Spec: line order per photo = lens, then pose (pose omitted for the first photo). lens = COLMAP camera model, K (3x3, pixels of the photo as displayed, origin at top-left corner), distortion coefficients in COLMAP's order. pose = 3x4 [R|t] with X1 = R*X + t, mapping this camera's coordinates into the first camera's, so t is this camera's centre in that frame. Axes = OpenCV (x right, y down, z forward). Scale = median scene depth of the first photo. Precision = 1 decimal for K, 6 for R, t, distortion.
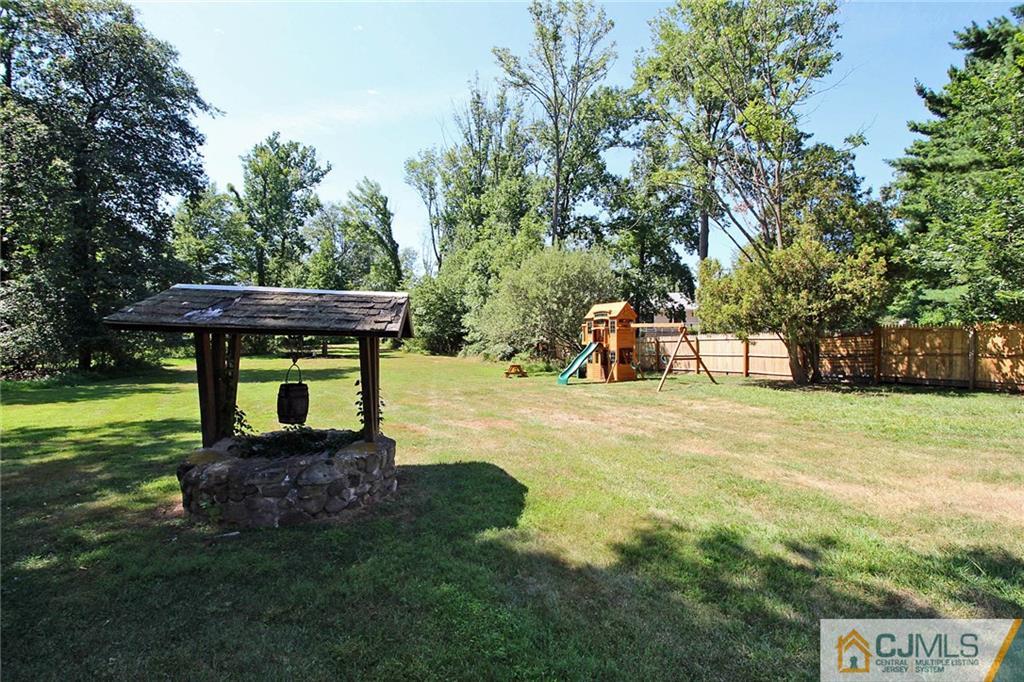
lens RADIAL K [[484.6, 0, 510.9], [0, 484.6, 337.7], [0, 0, 1]] dist [-0.019474, -0.002761]
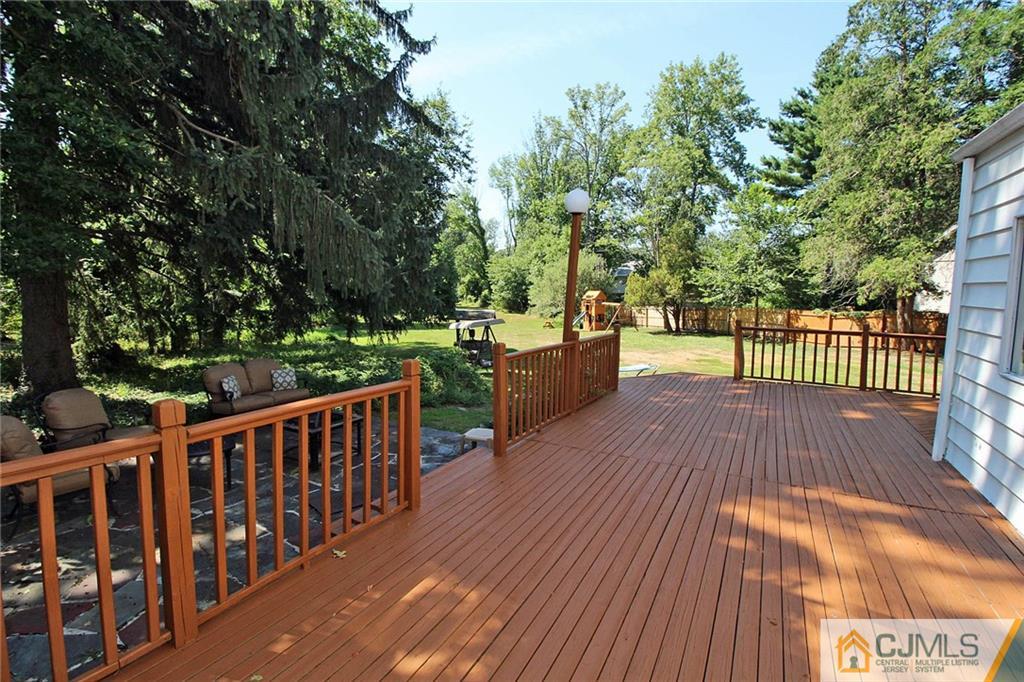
lens RADIAL K [[484.6, 0, 513.0], [0, 484.6, 341.8], [0, 0, 1]] dist [-0.019474, -0.002761]
pose [[0.986360, 0.008403, -0.164386, 0.090787], [0.009677, 0.994008, 0.108874, -0.037312], [0.164316, -0.108980, 0.980369, -0.451420]]
